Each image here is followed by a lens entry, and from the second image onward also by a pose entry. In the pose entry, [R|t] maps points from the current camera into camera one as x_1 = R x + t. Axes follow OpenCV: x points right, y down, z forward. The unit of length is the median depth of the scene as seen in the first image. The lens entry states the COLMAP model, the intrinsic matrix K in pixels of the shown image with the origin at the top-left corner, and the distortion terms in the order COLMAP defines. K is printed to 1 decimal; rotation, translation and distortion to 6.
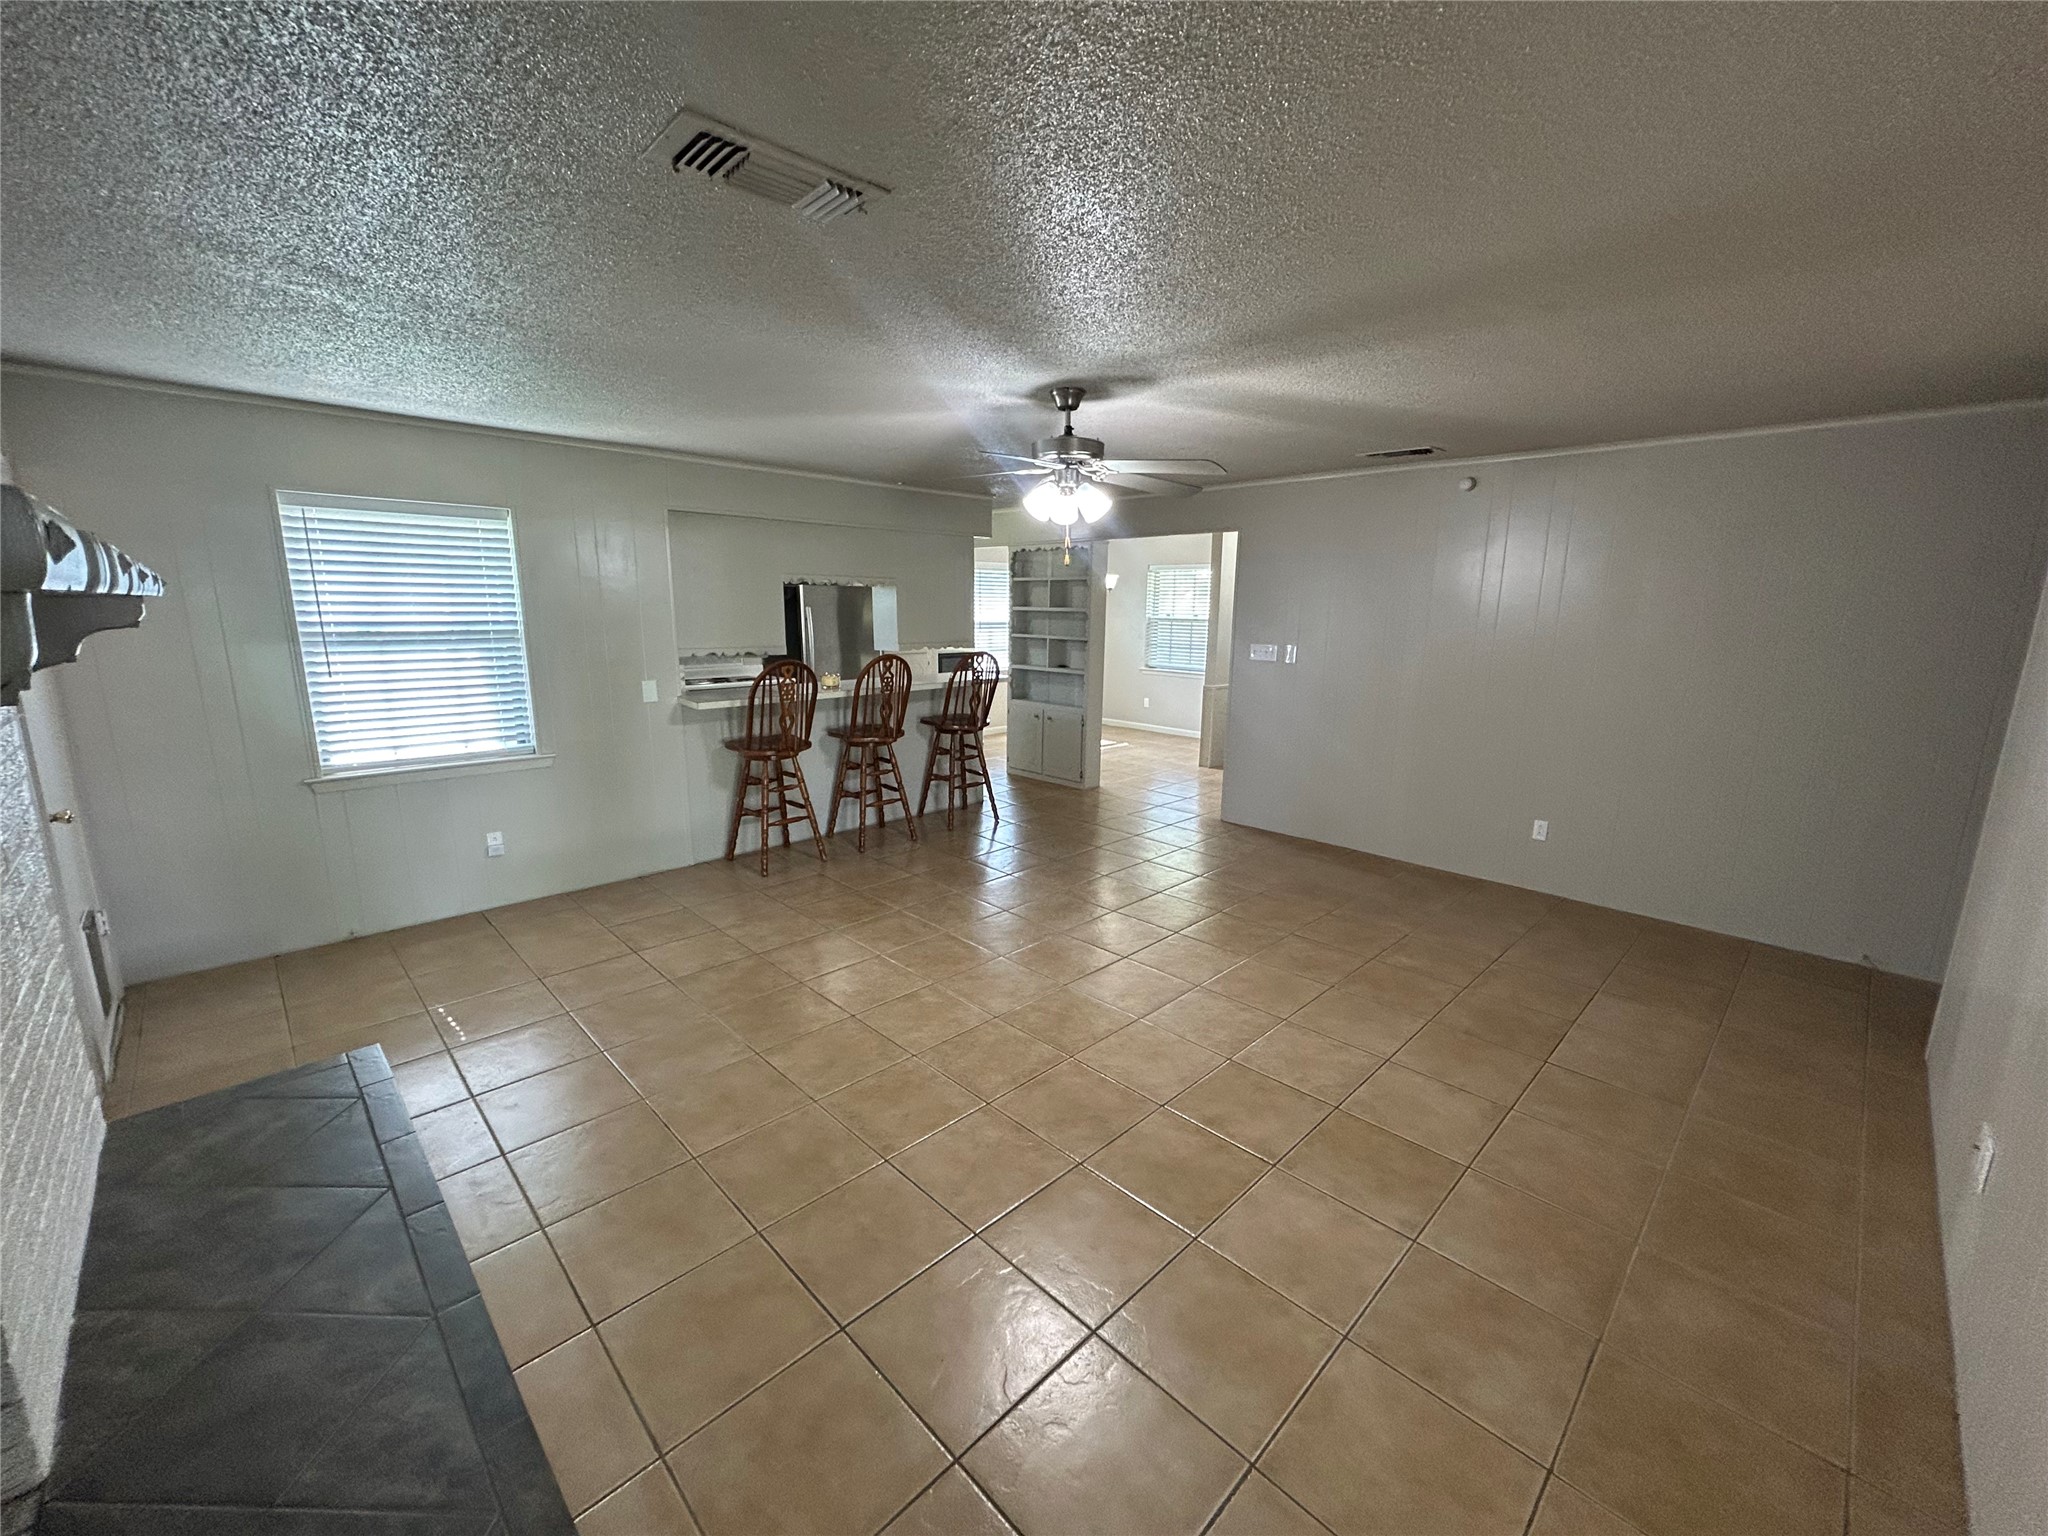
lens RADIAL K [[829.4, 0, 1024.0], [0, 829.4, 768.0], [0, 0, 1]] dist [0.001832, 0.000335]
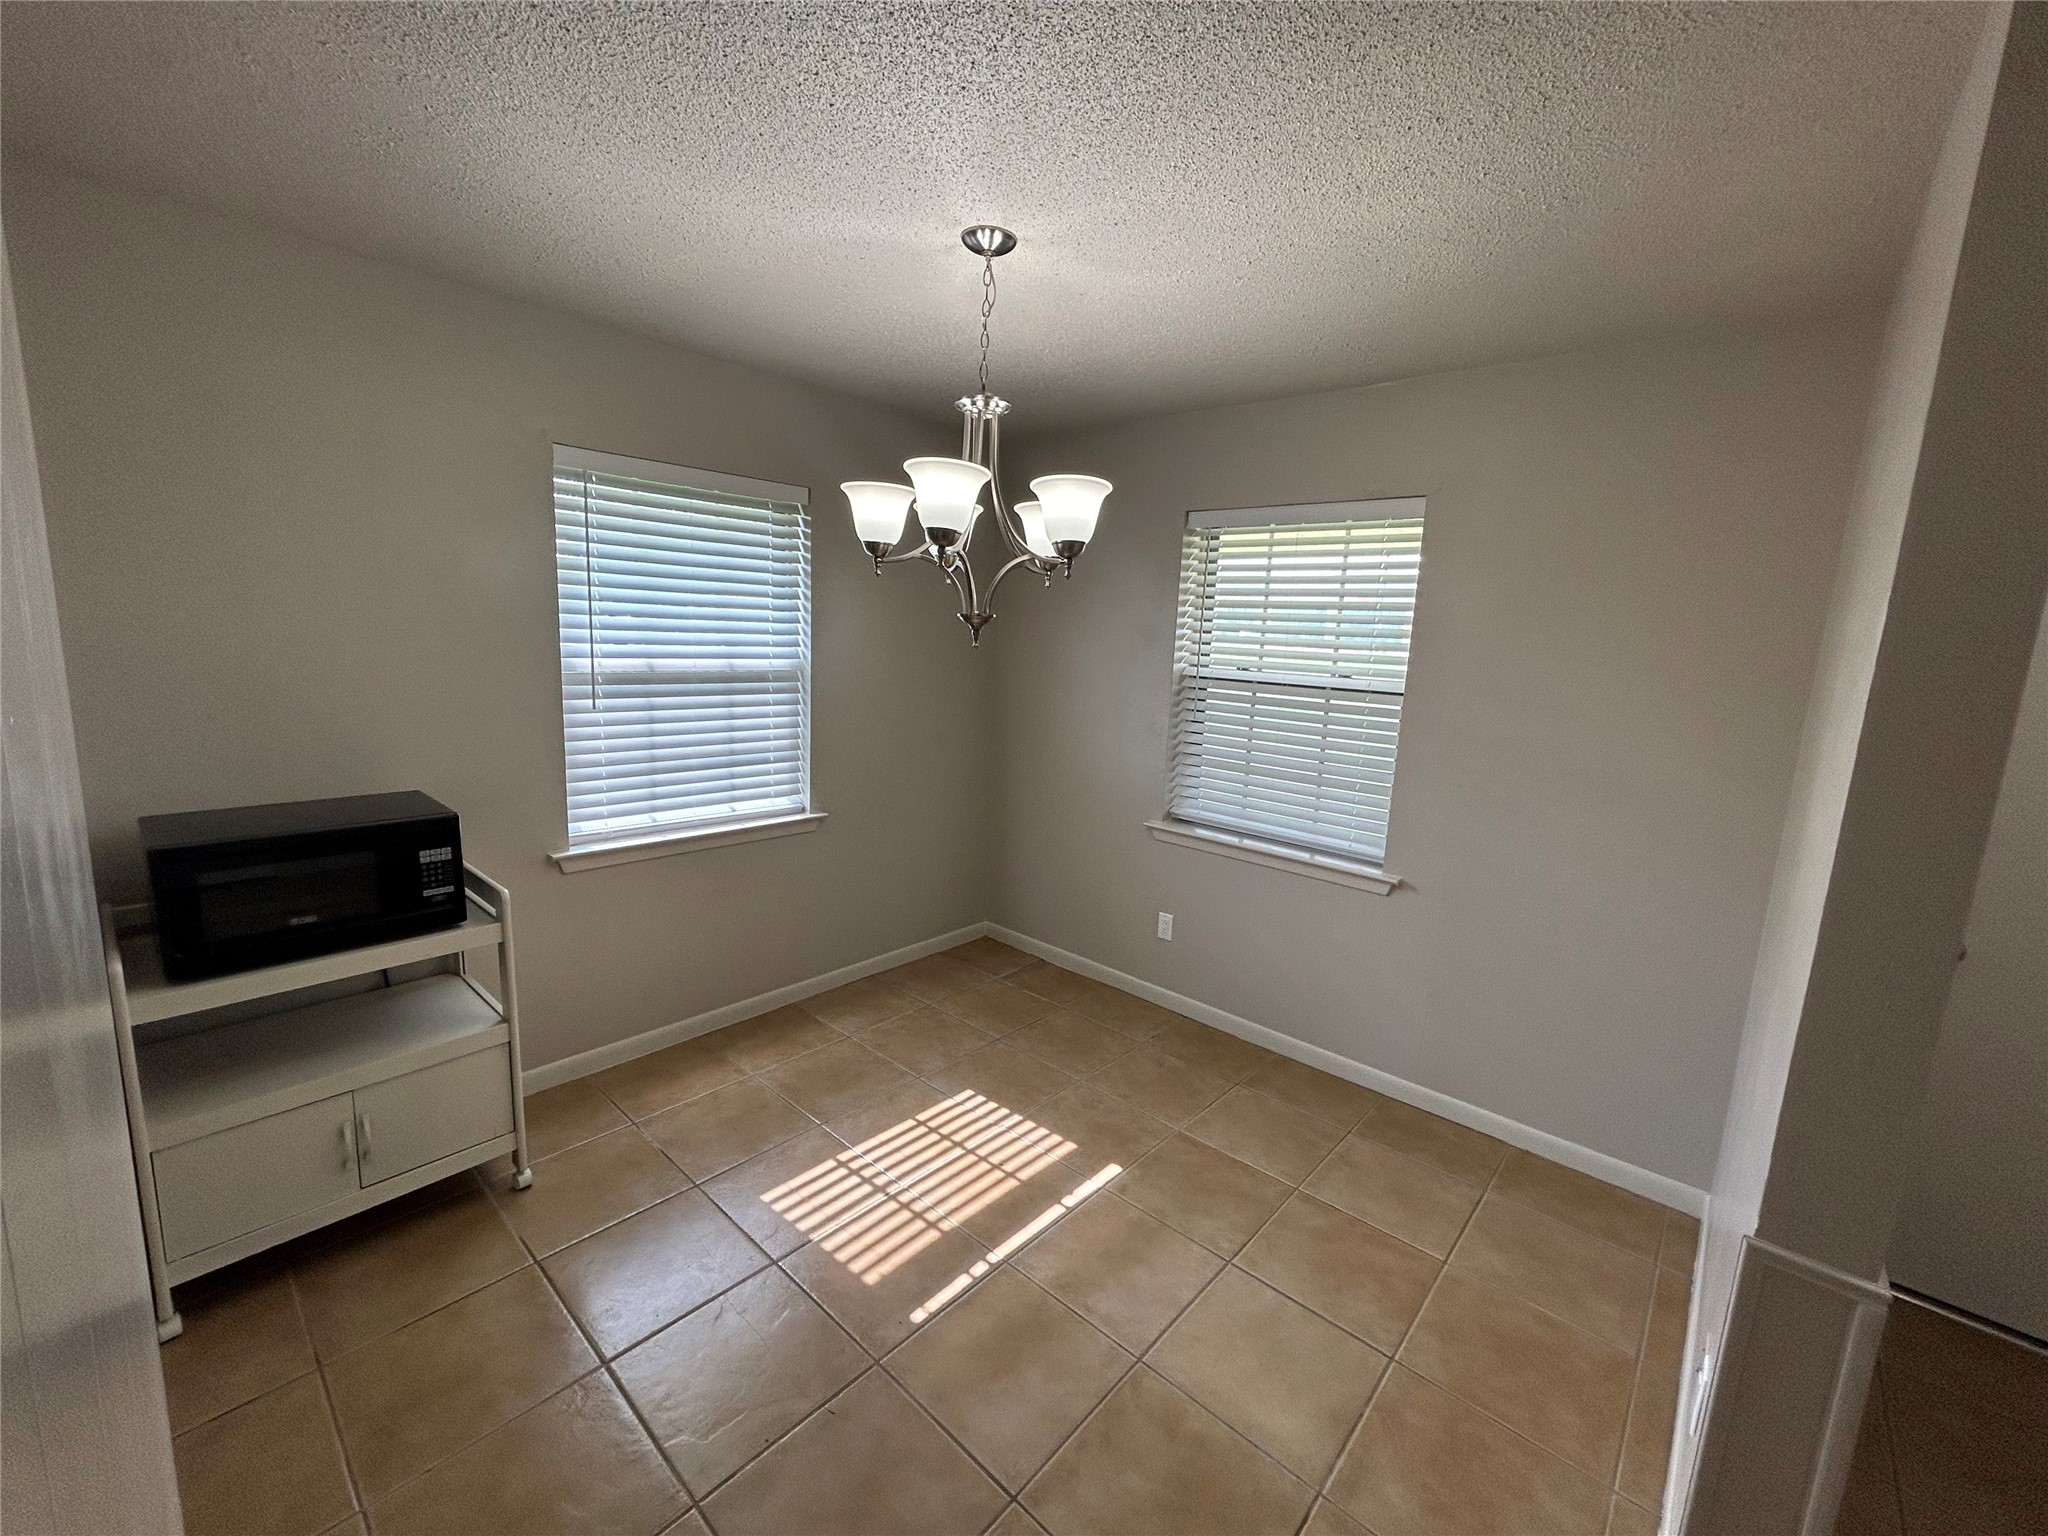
lens RADIAL K [[827.3, 0, 1025.7], [0, 827.3, 788.9], [0, 0, 1]] dist [0.000222, 0.000056]
pose [[0.997068, 0.027190, 0.071520, 0.099160], [-0.026620, 0.999606, -0.008911, -0.196007], [-0.071734, 0.006981, 0.997399, 1.011944]]
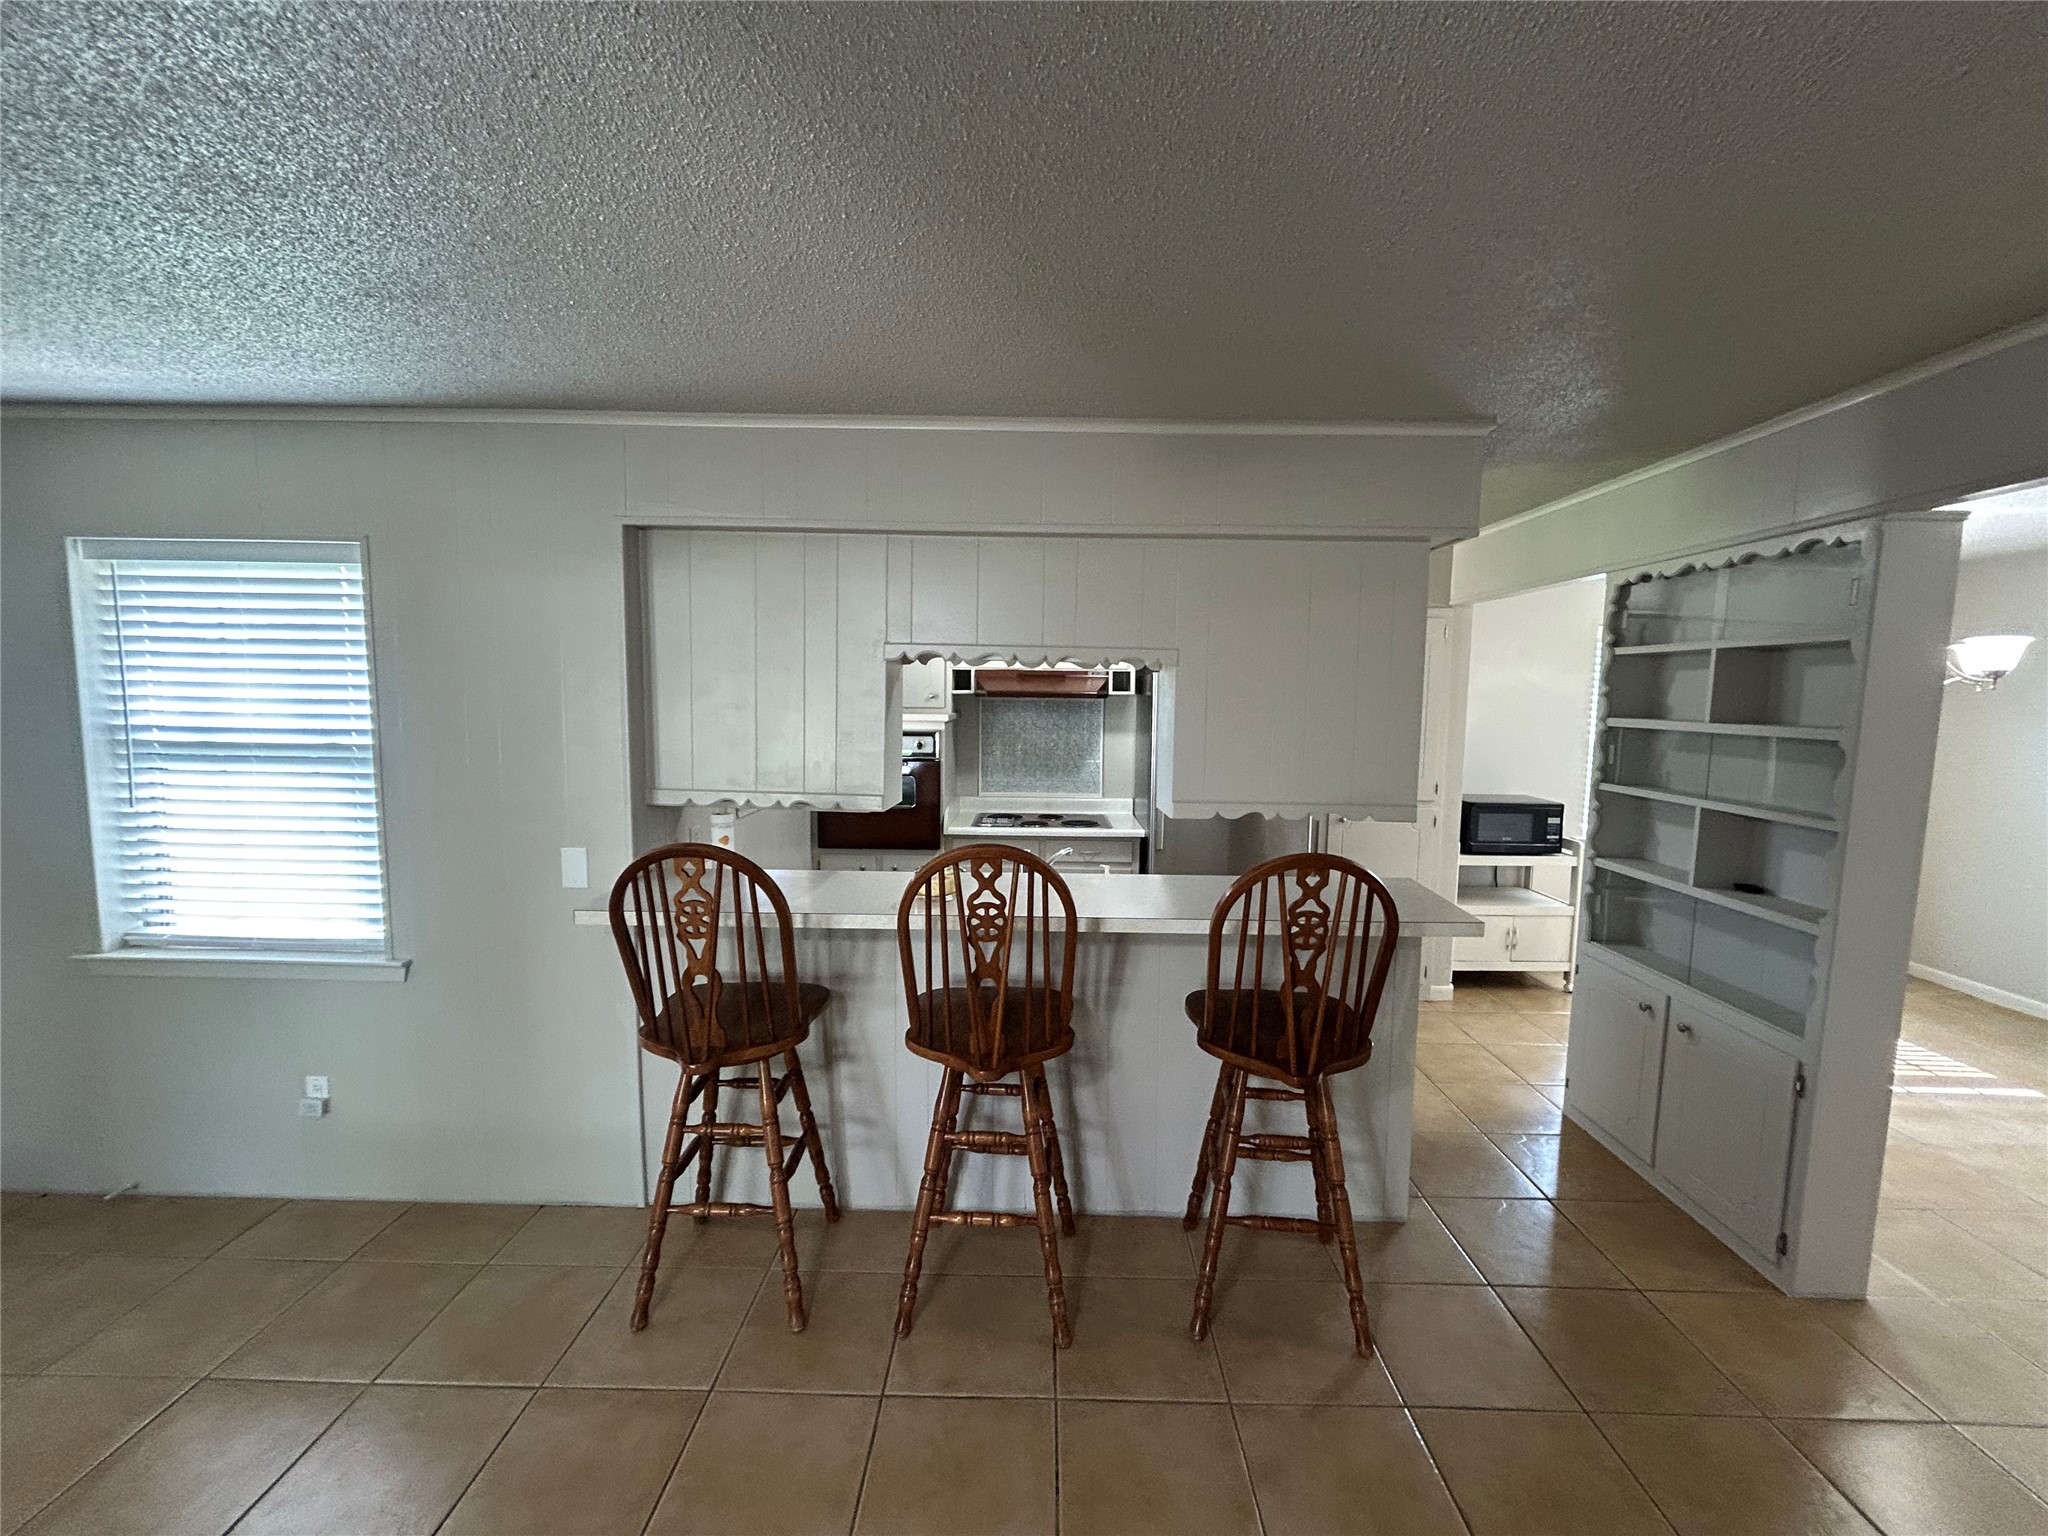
lens RADIAL K [[829.4, 0, 1024.0], [0, 829.4, 768.0], [0, 0, 1]] dist [0.001832, 0.000335]
pose [[0.702250, 0.069461, -0.708533, 0.079359], [-0.147383, 0.987853, -0.049232, -0.114115], [0.696507, 0.138999, 0.703958, 0.545961]]
